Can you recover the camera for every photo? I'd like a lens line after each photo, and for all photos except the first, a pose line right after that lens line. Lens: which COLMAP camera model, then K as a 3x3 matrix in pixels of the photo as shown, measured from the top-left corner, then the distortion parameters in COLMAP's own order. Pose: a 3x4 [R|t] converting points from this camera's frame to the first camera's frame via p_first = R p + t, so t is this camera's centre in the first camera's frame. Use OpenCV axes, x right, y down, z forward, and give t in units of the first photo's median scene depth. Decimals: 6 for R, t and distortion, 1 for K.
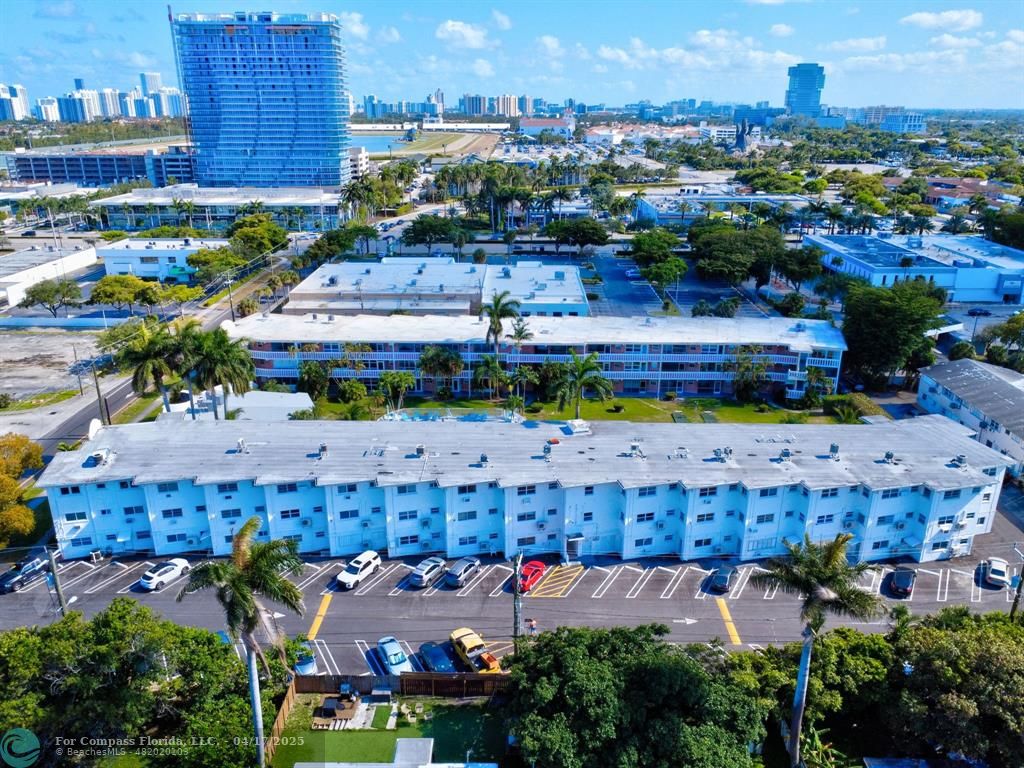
lens RADIAL K [[771.4, 0, 512.1], [0, 771.4, 381.5], [0, 0, 1]] dist [0.007394, -0.006236]
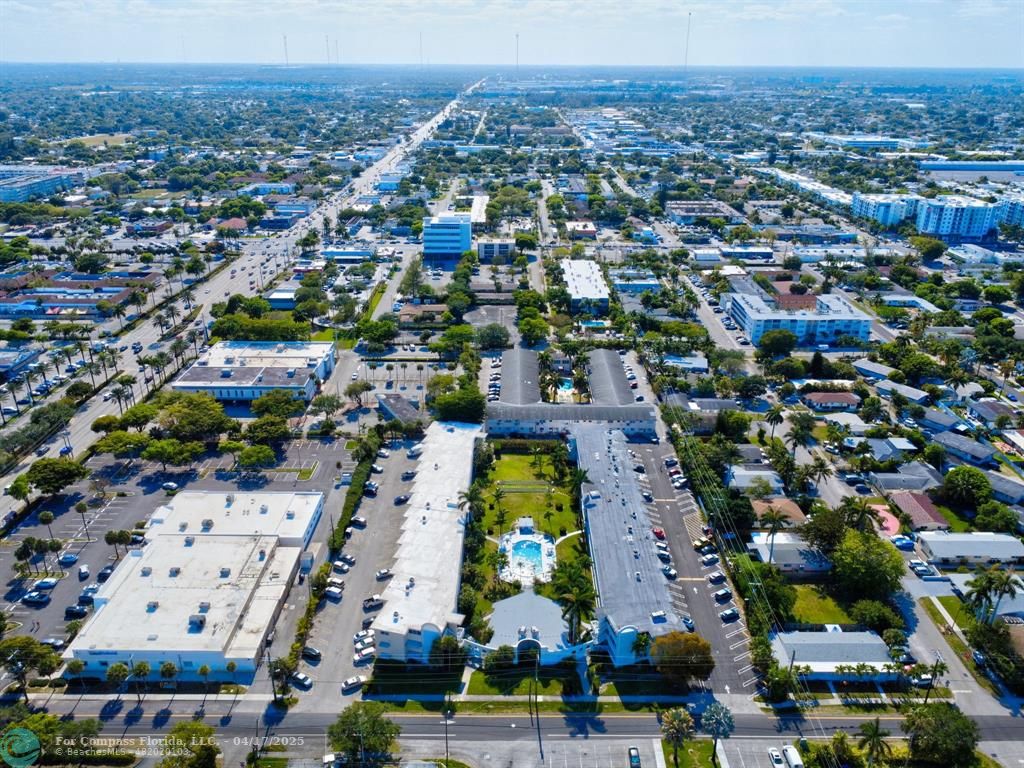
lens RADIAL K [[771.4, 0, 513.6], [0, 771.4, 386.3], [0, 0, 1]] dist [0.007394, -0.006236]
pose [[-0.011130, -0.393675, 0.919182, -1.487165], [0.331506, 0.865800, 0.374826, -0.909188], [-0.943388, 0.308886, 0.120869, 0.634533]]
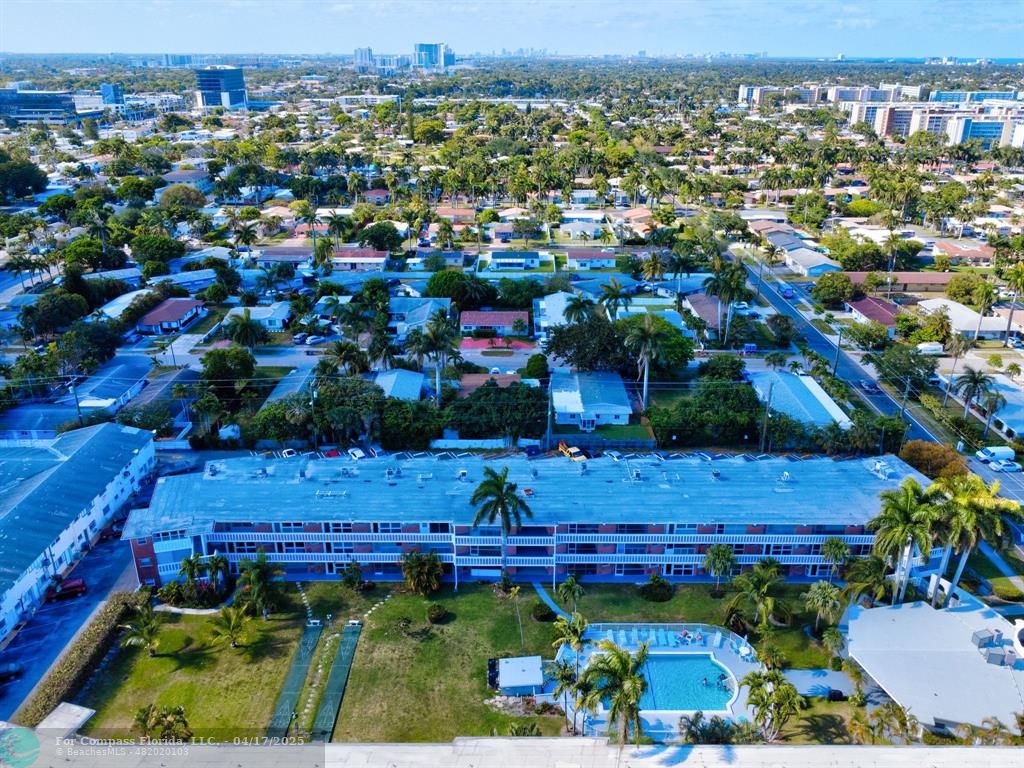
lens RADIAL K [[771.4, 0, 516.2], [0, 771.4, 375.4], [0, 0, 1]] dist [0.007394, -0.006236]
pose [[-0.999847, 0.000137, -0.017483, 0.065963], [-0.011666, 0.739565, 0.672984, -0.593992], [0.013023, 0.673085, -0.739450, 1.250350]]
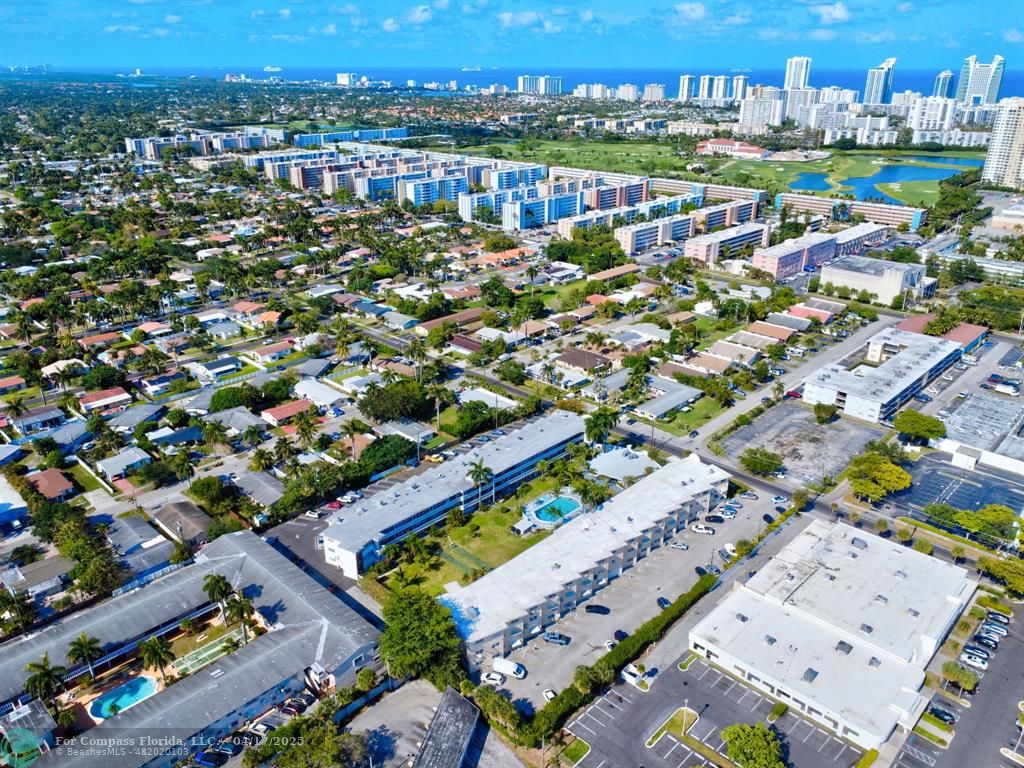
lens RADIAL K [[771.4, 0, 513.4], [0, 771.4, 391.0], [0, 0, 1]] dist [0.007394, -0.006236]
pose [[-0.680498, 0.282877, -0.675945, 1.191949], [-0.251104, 0.776596, 0.577794, -1.220686], [0.688381, 0.562921, -0.457440, 1.554586]]
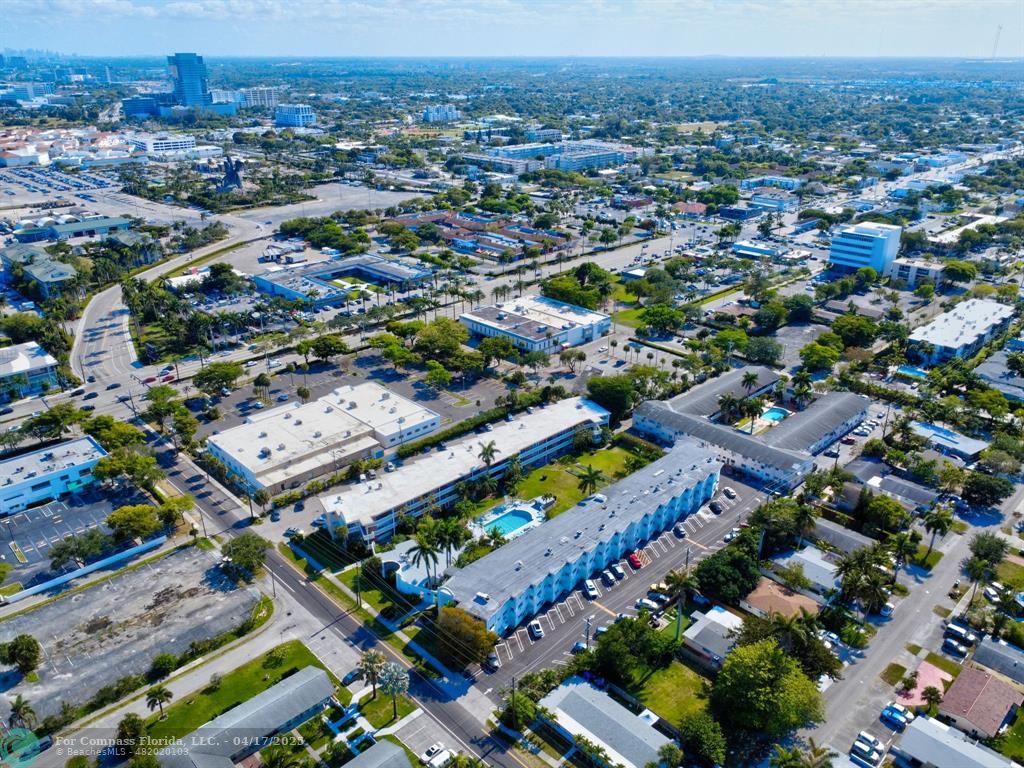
lens RADIAL K [[771.4, 0, 513.9], [0, 771.4, 405.3], [0, 0, 1]] dist [0.007394, -0.006236]
pose [[0.708945, -0.296928, 0.639712, -1.127992], [0.238845, 0.954537, 0.178362, -0.512258], [-0.663589, 0.026343, 0.747633, -0.427352]]
